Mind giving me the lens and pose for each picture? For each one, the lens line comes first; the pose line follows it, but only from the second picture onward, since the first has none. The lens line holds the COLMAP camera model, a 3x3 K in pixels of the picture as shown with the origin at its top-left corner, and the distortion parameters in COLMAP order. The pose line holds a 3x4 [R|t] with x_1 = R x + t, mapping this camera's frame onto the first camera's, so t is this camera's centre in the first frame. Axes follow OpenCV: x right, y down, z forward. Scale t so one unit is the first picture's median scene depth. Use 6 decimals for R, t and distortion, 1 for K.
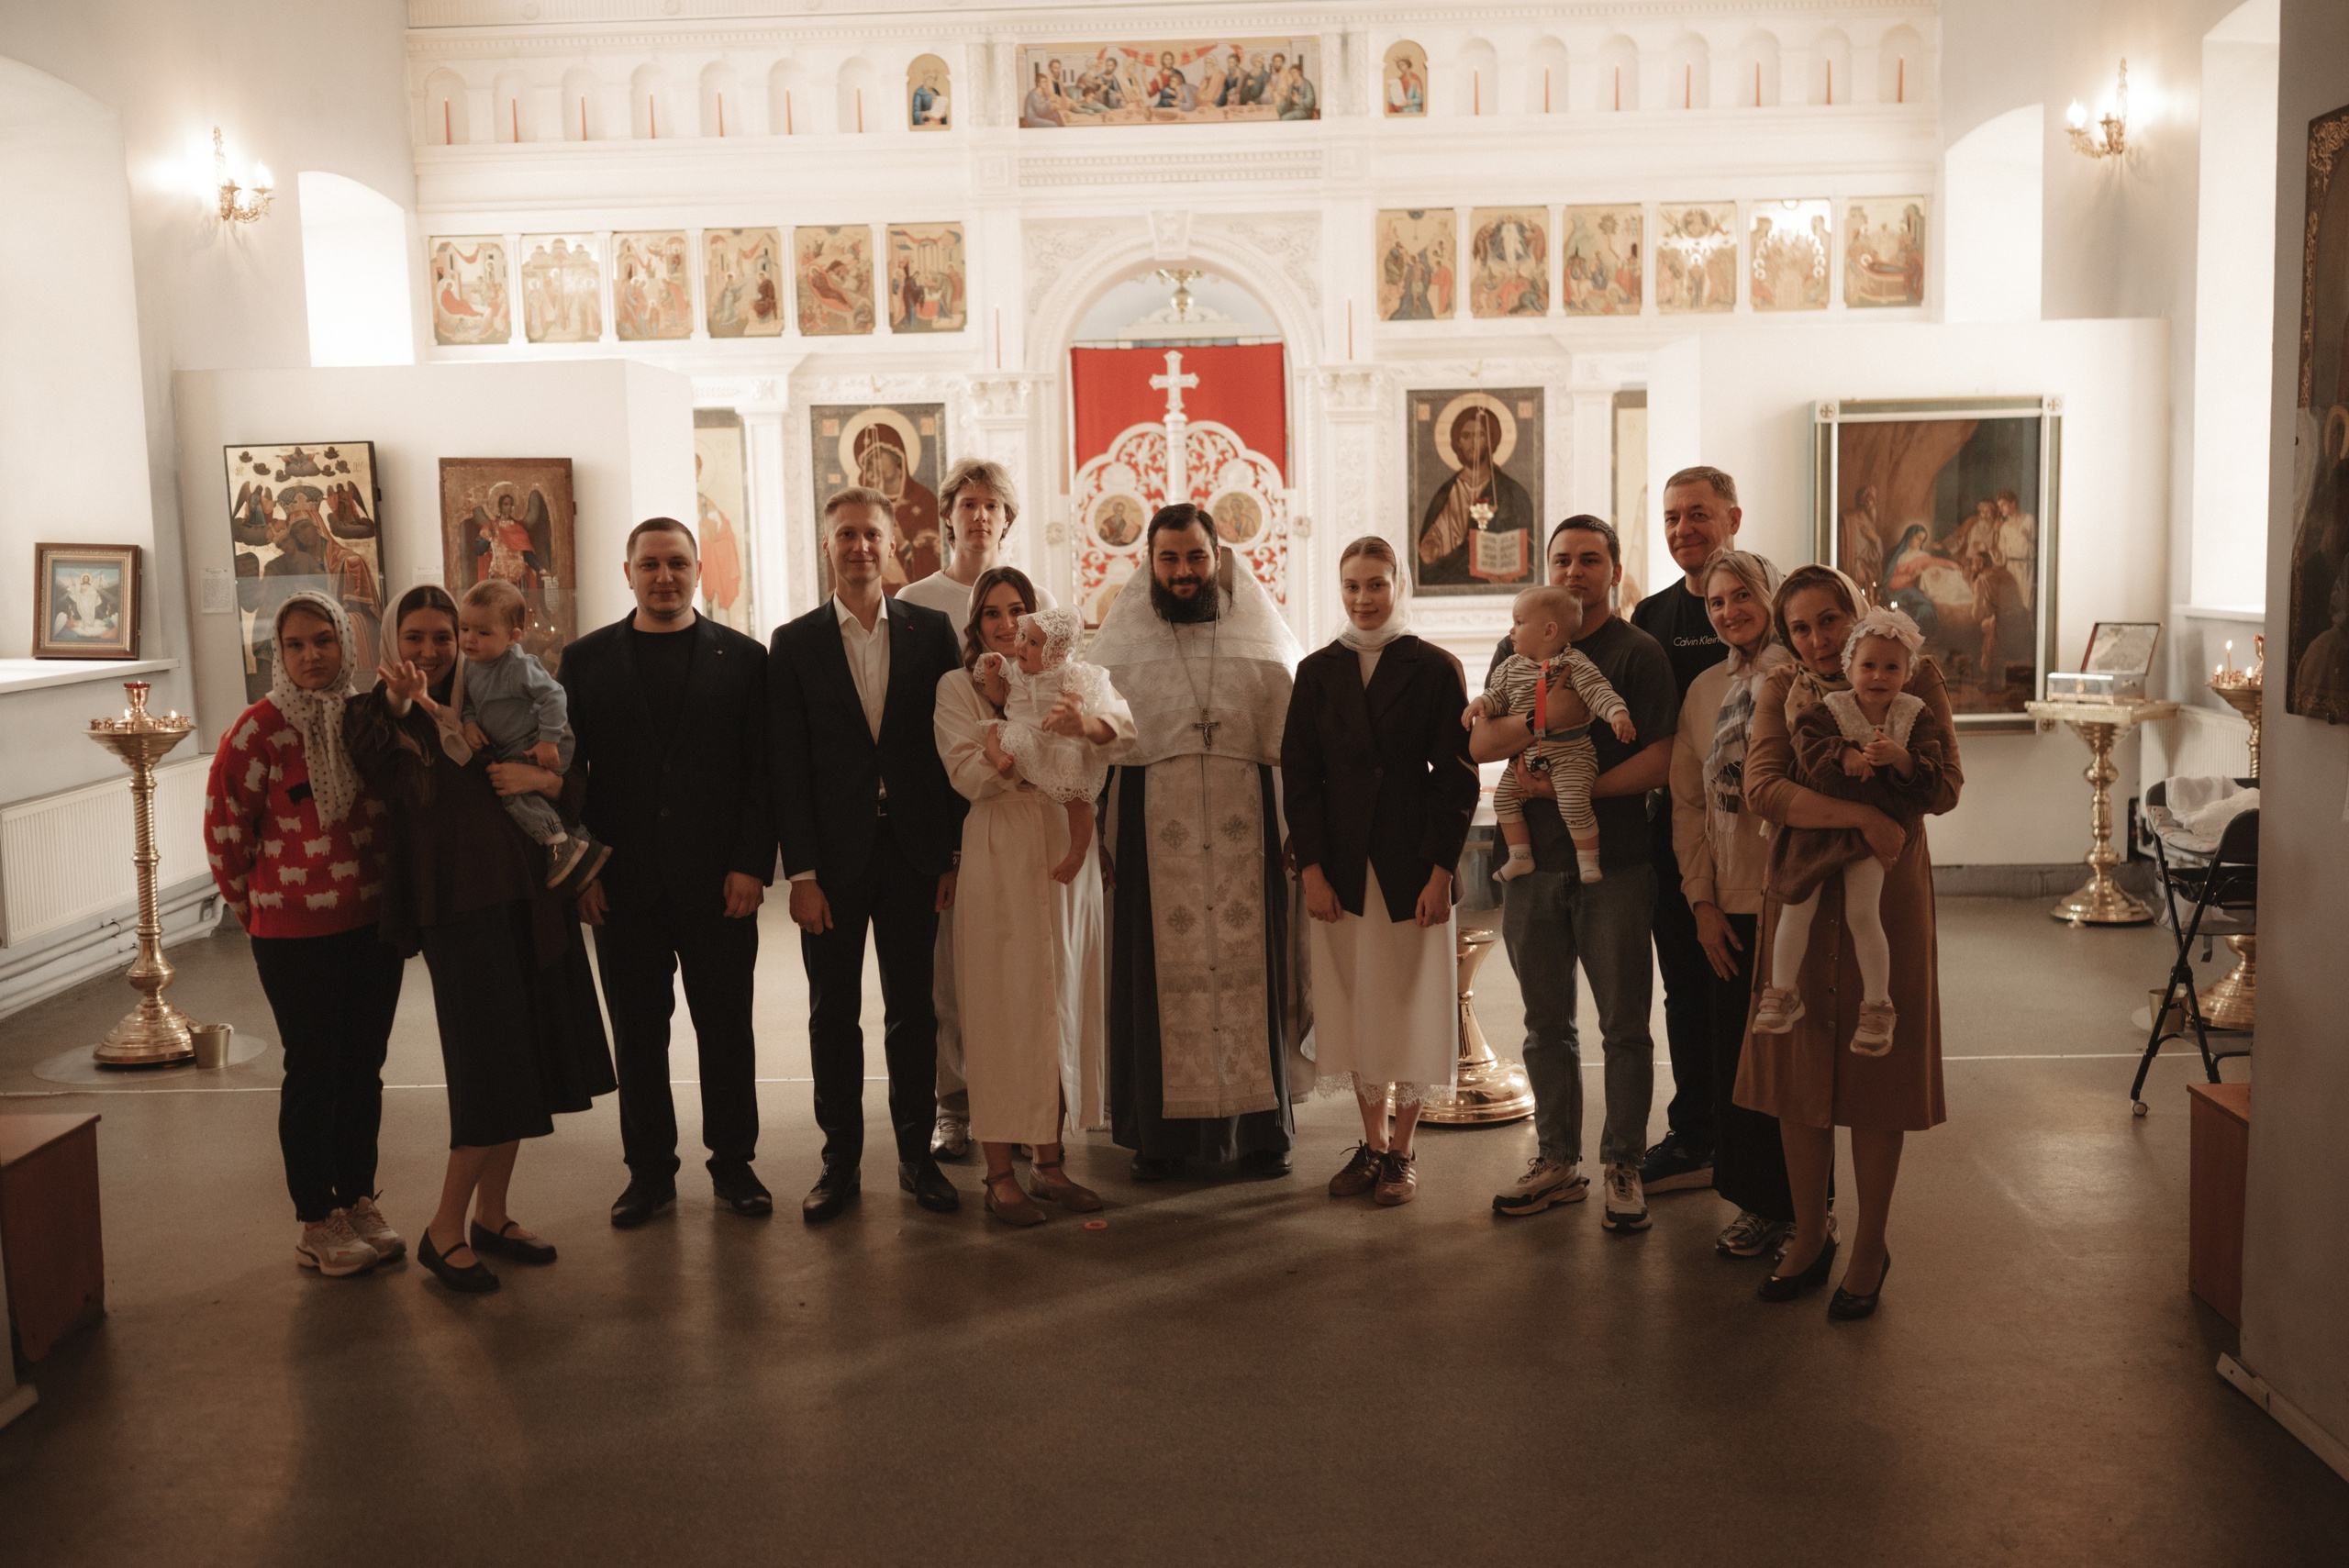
lens RADIAL K [[2242.9, 0, 1166.0], [0, 2242.9, 779.9], [0, 0, 1]] dist [-0.006773, 0.012284]
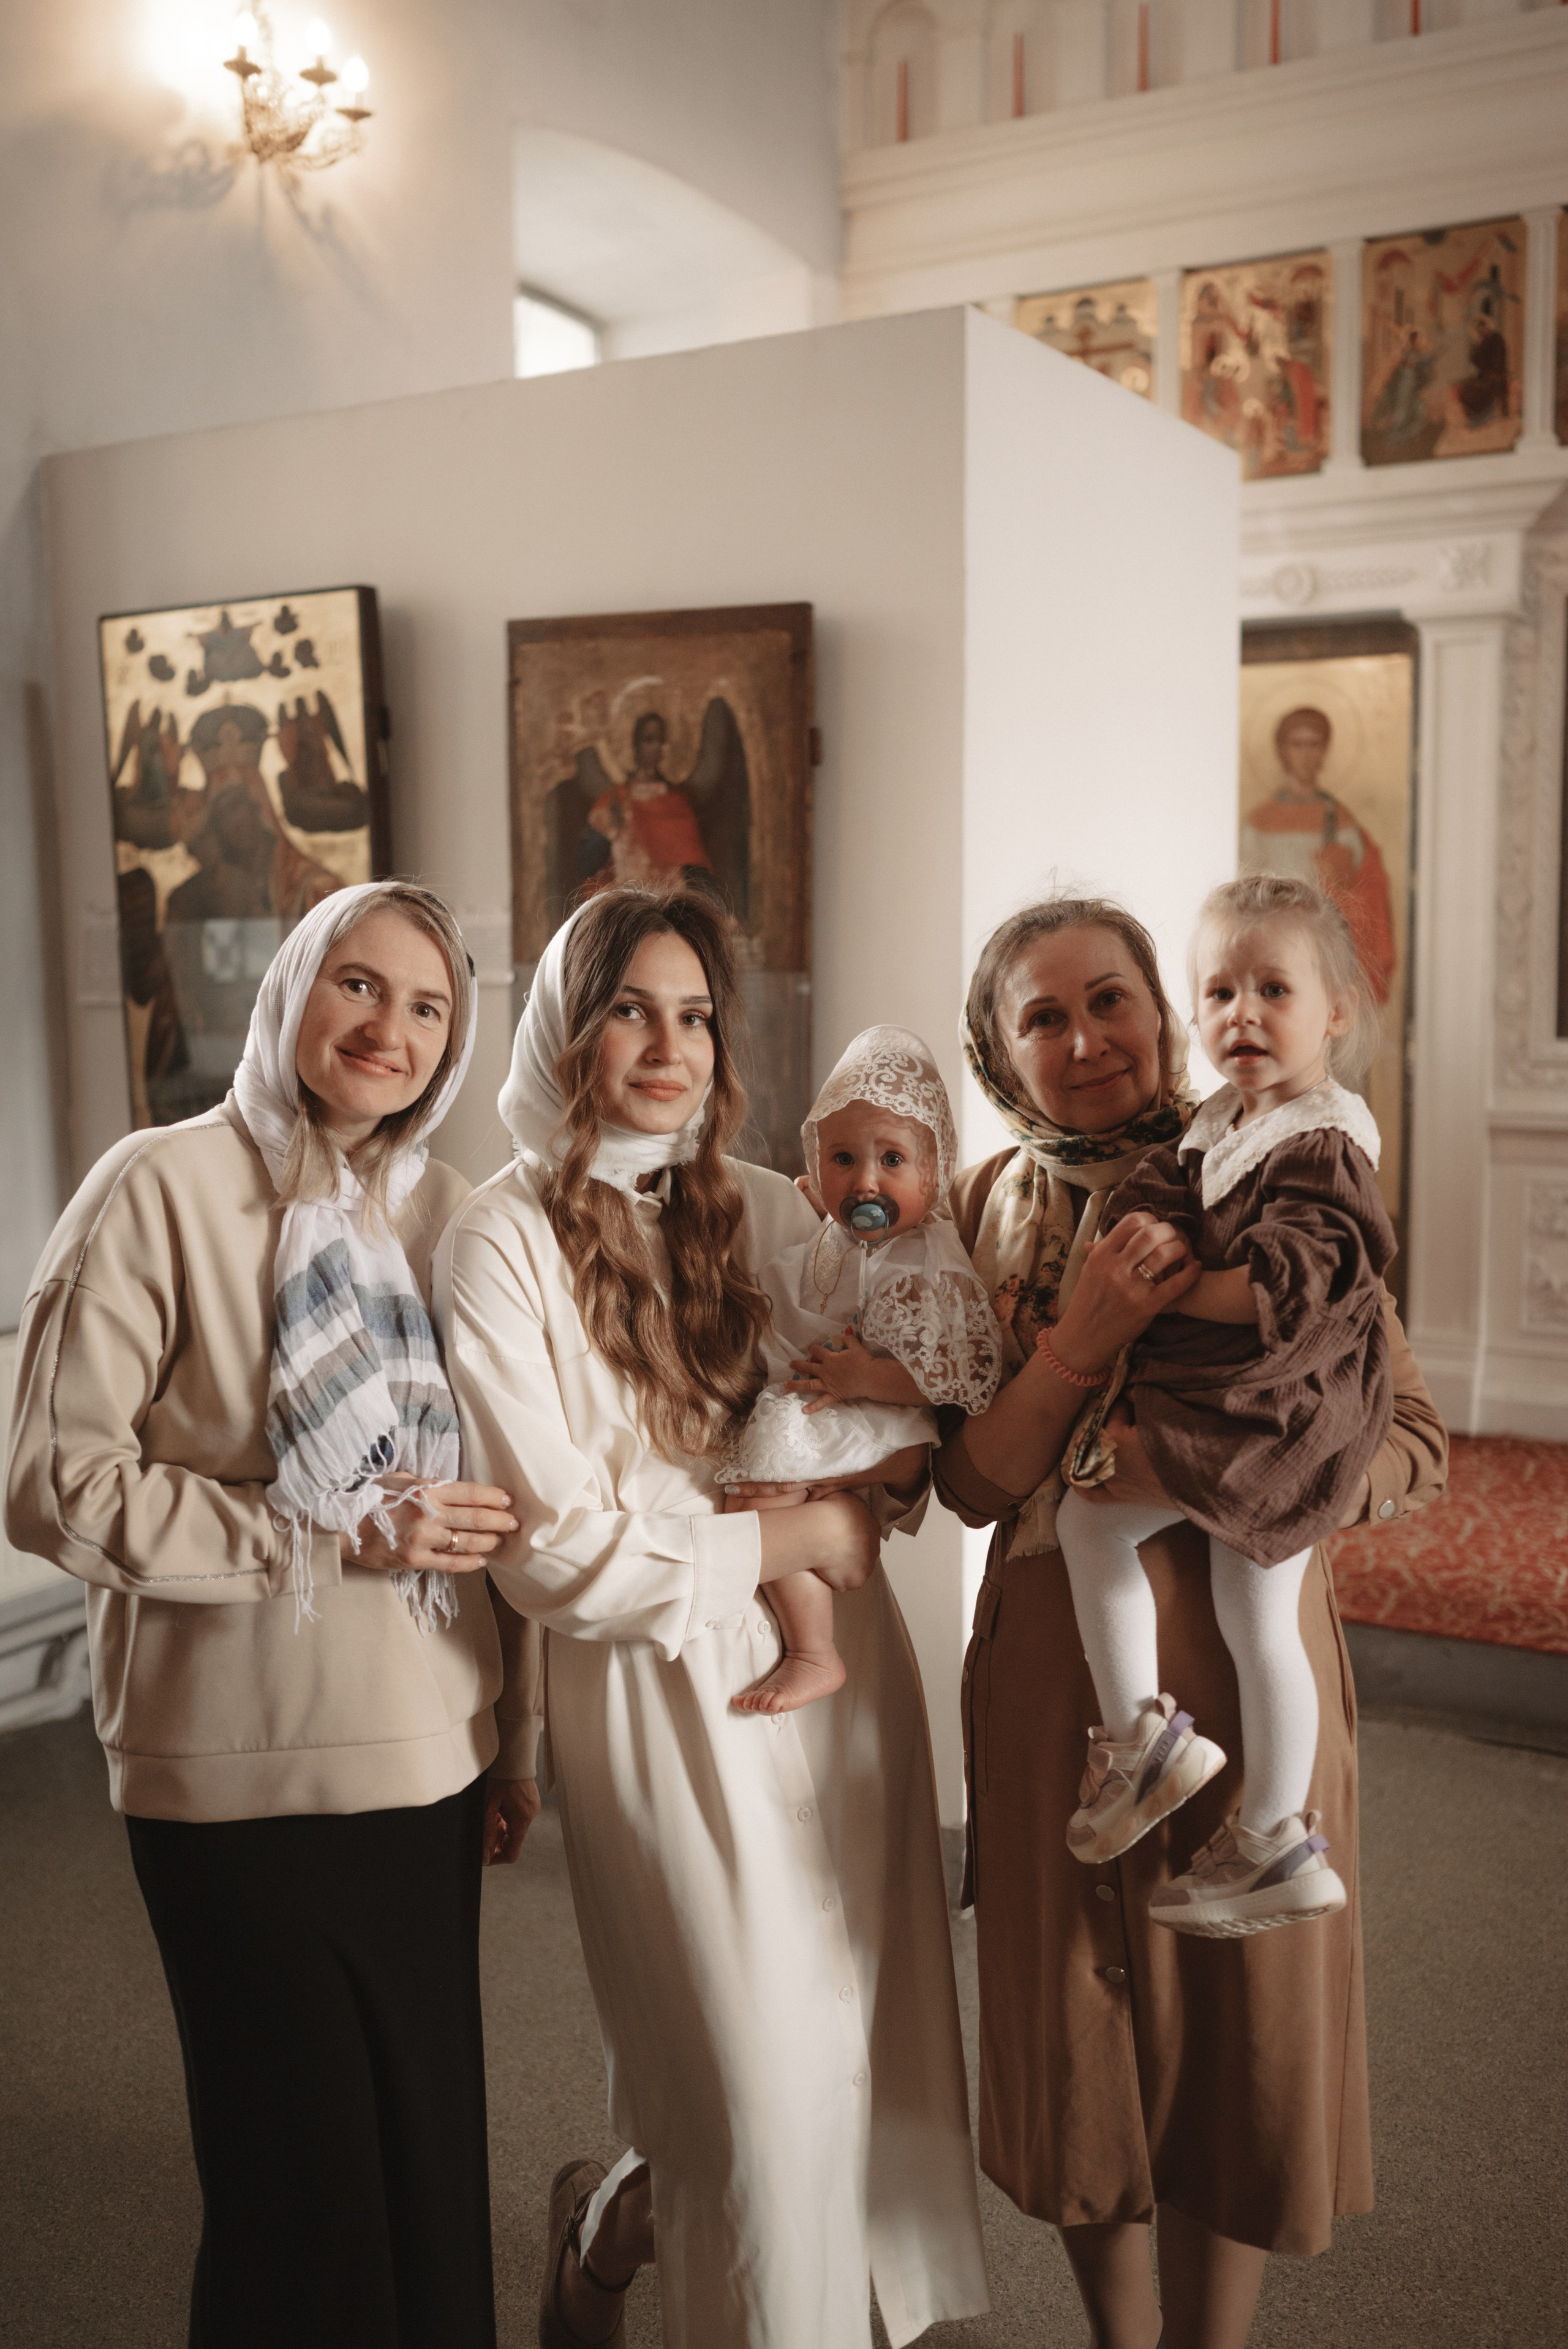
lens RADIAL K [[2197.9, 0, 787.1], [0, 2197.9, 1186.2], [0, 0, 1]] dist [-0.008728, 0.003936]
pose [[0.872472, 0.074325, -0.482978, -0.071814], [-0.070854, 0.997162, 0.025460, -0.046047], [0.483499, 0.012008, 0.875262, 0.531372]]
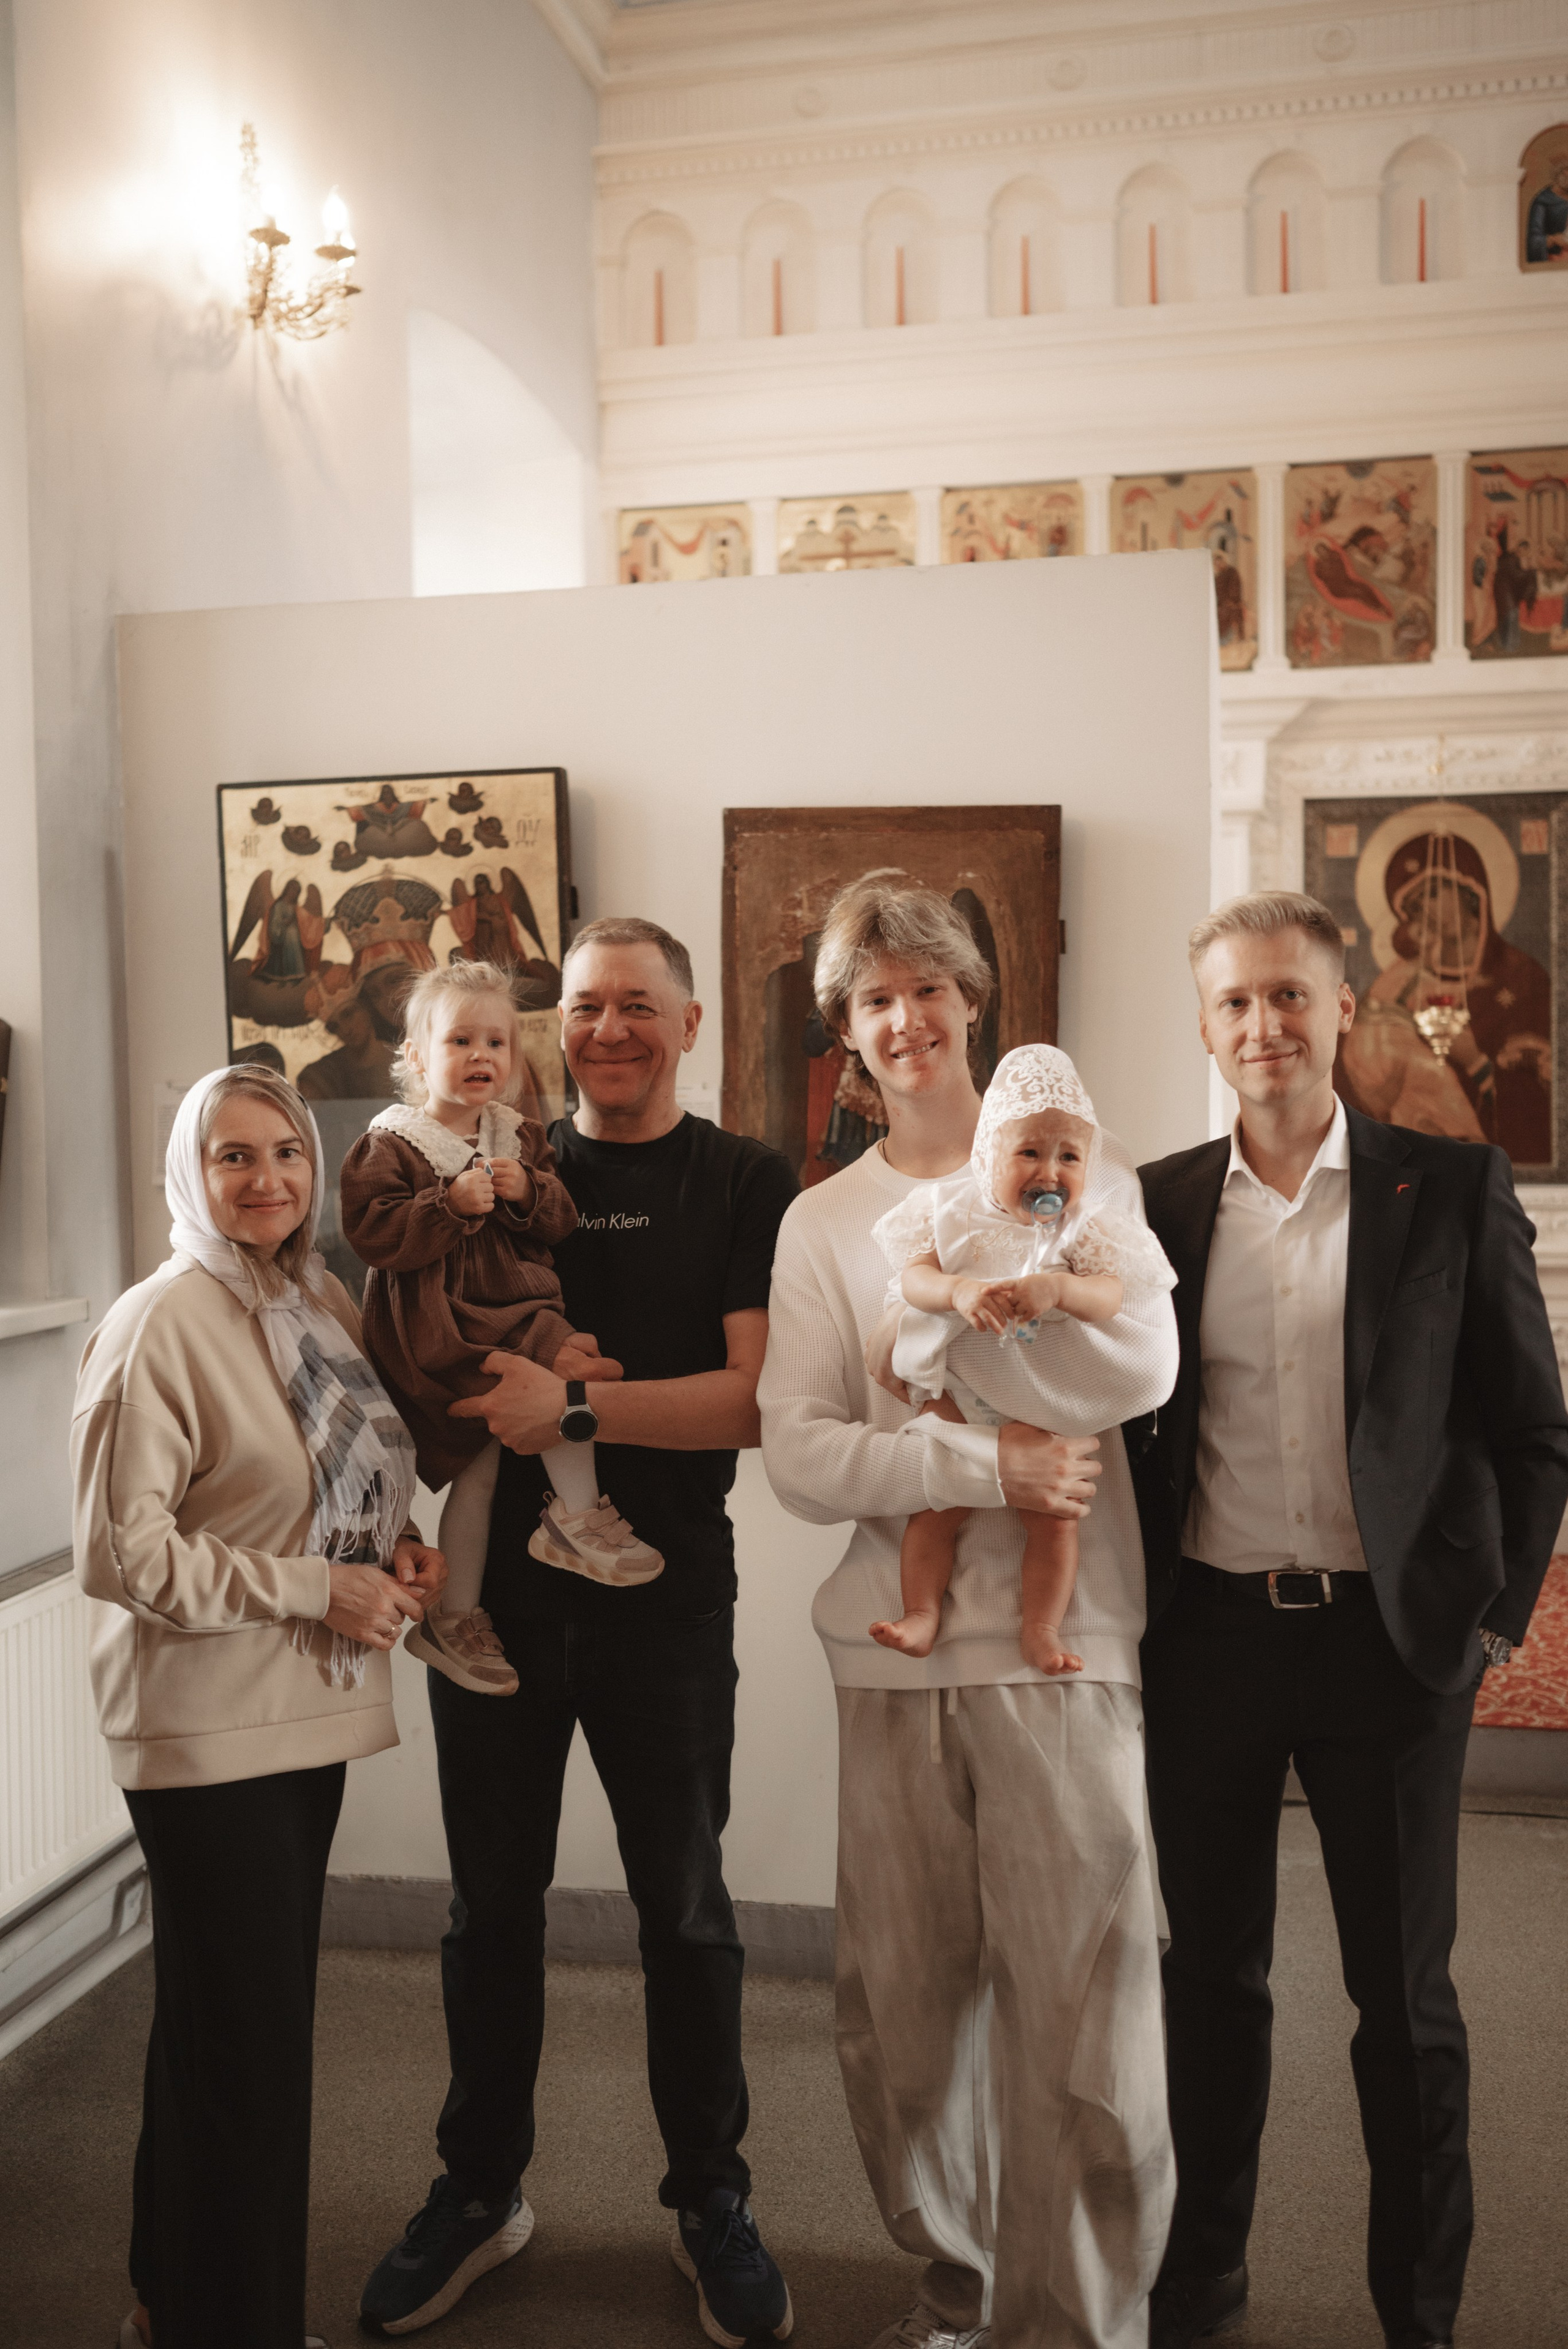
lens RADIAL K [[2216.4, 0, 776.4], [0, 2216.4, 1179.7], [0, 0, 1]] dist [-0.005588, 0.008921]
pose [[0.982510, 0.020375, -0.185089, -0.184454], [-0.032189, 0.997616, -0.061048, -0.041844], [0.183404, 0.065938, 0.980824, 0.475035]]
